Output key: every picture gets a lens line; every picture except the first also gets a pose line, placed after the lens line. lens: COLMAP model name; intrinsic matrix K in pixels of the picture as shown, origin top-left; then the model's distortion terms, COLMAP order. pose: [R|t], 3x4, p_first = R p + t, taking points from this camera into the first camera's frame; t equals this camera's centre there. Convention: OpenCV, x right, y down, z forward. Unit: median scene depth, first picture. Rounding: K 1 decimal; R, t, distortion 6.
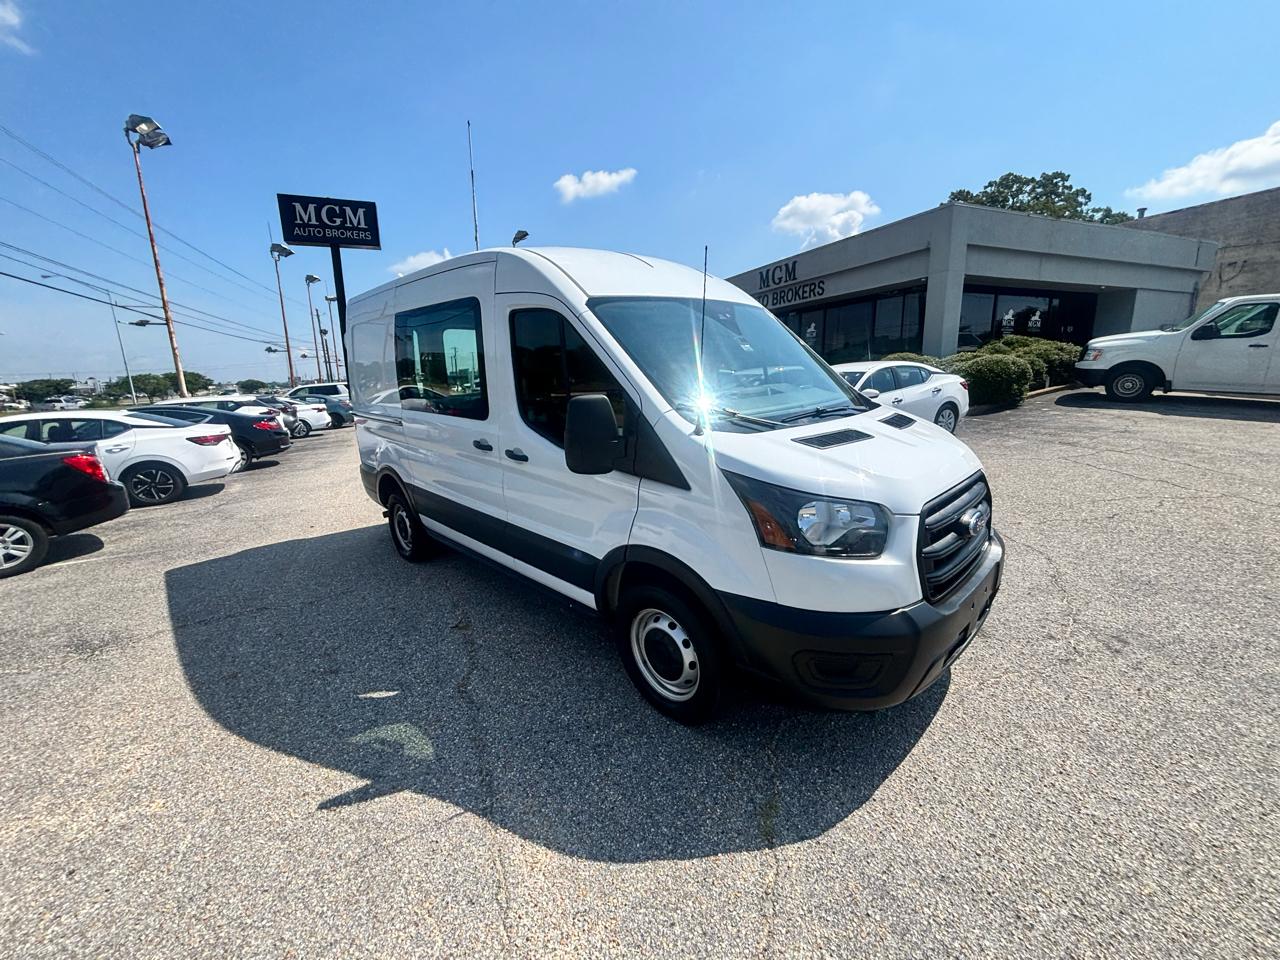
lens RADIAL K [[521.7, 0, 640.6], [0, 521.7, 473.7], [0, 0, 1]] dist [0.001054, 0.000555]
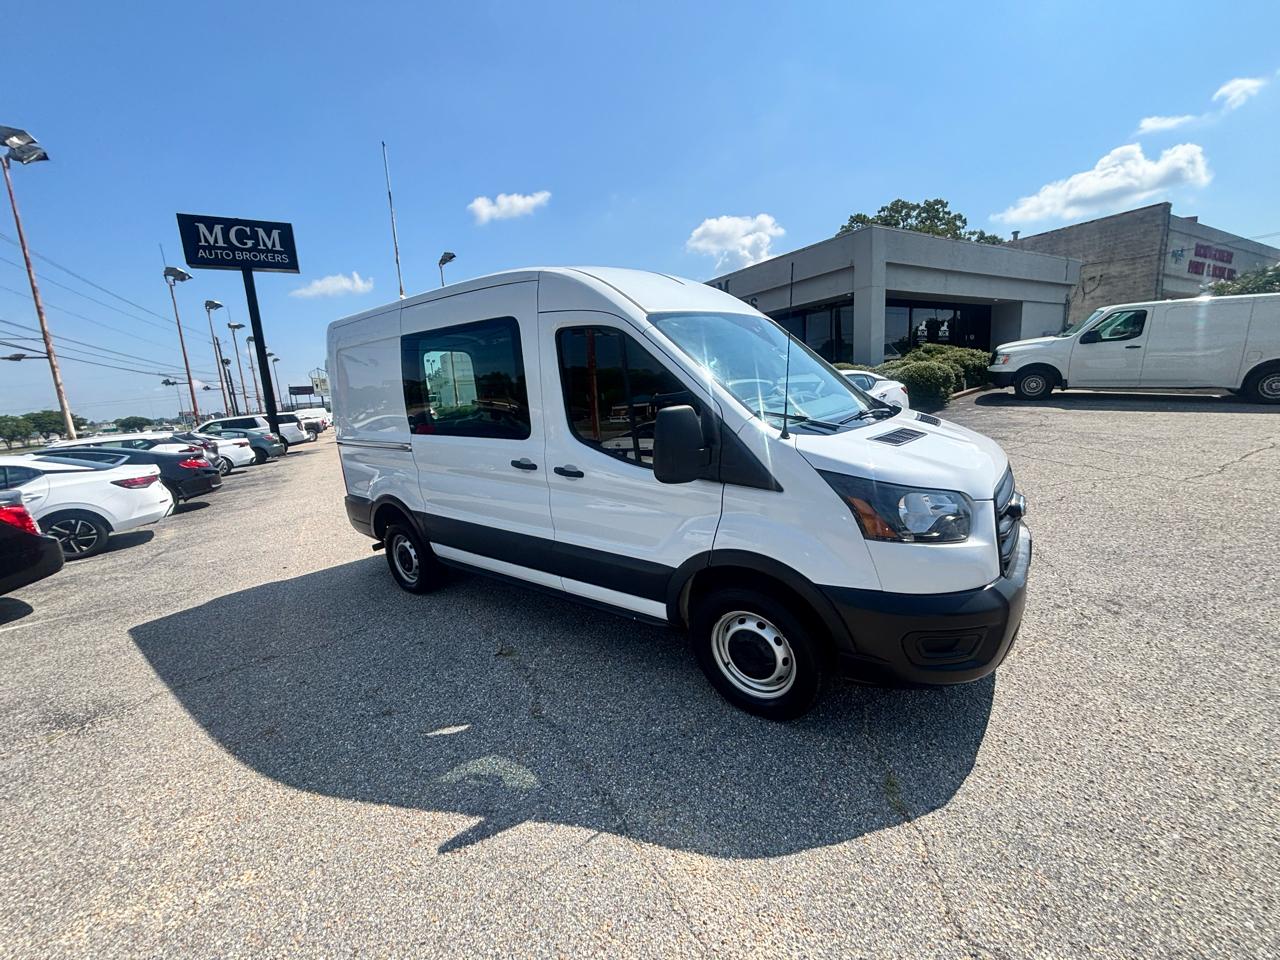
lens RADIAL K [[522.3, 0, 639.0], [0, 522.3, 473.1], [0, 0, 1]] dist [0.000292, 0.000689]
pose [[0.989915, -0.058960, 0.128808, -0.221488], [0.063473, 0.997495, -0.031209, 0.006040], [-0.126645, 0.039070, 0.991178, -0.005354]]
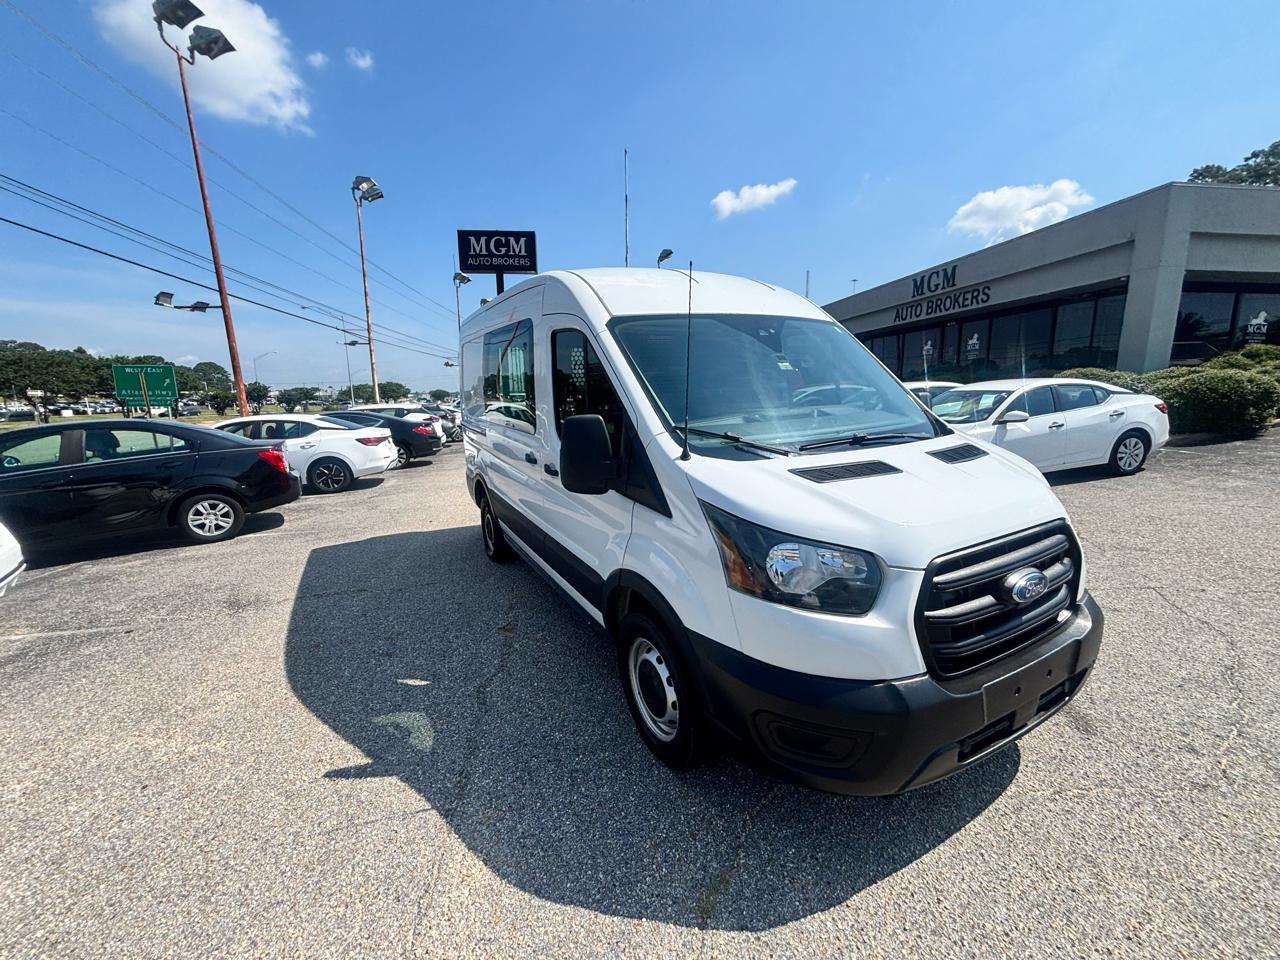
lens RADIAL K [[522.3, 0, 639.0], [0, 522.3, 473.1], [0, 0, 1]] dist [0.000292, 0.000689]
pose [[0.961810, 0.054504, -0.268237, 0.195501], [-0.061510, 0.997948, -0.017781, -0.020034], [0.266717, 0.033601, 0.963189, 0.049841]]
